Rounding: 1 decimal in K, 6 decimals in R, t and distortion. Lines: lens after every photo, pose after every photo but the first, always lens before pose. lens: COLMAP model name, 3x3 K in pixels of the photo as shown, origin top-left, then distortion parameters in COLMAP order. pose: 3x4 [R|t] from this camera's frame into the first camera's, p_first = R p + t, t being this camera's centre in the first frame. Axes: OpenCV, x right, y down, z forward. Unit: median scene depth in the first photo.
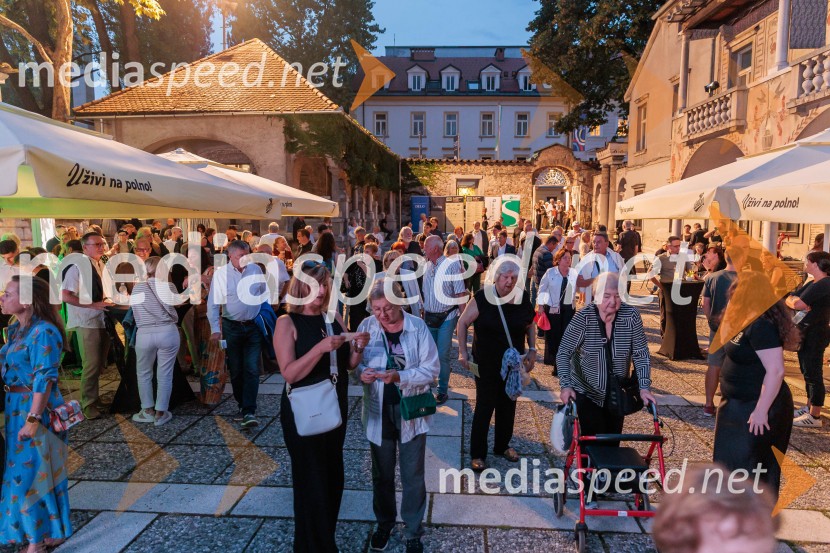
lens RADIAL K [[627.3, 0, 408.7], [0, 627.3, 280.7], [0, 0, 1]] dist [0.015439, -0.014655]
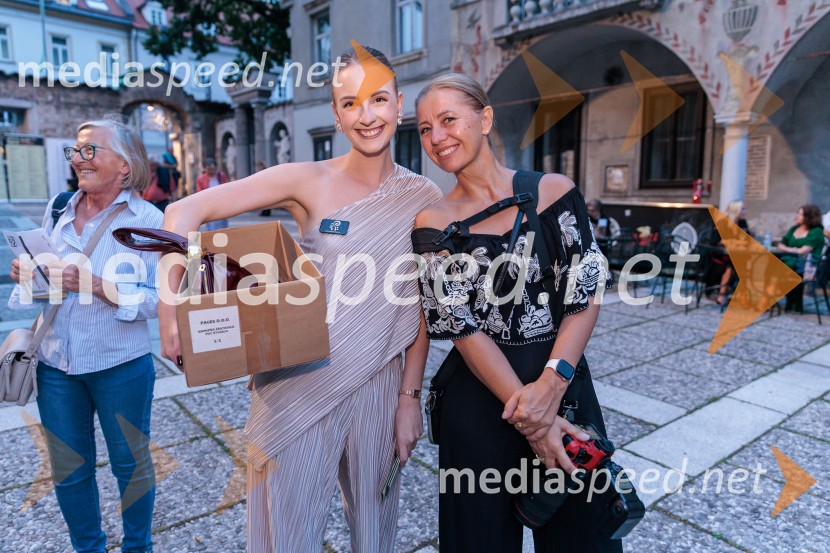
lens RADIAL K [[592.2, 0, 422.6], [0, 592.2, 275.7], [0, 0, 1]] dist [0.016124, -0.002273]
pose [[0.715557, -0.091971, 0.692474, -0.020639], [0.069831, 0.995747, 0.060093, -0.016406], [-0.695056, 0.005356, 0.718936, 0.354741]]
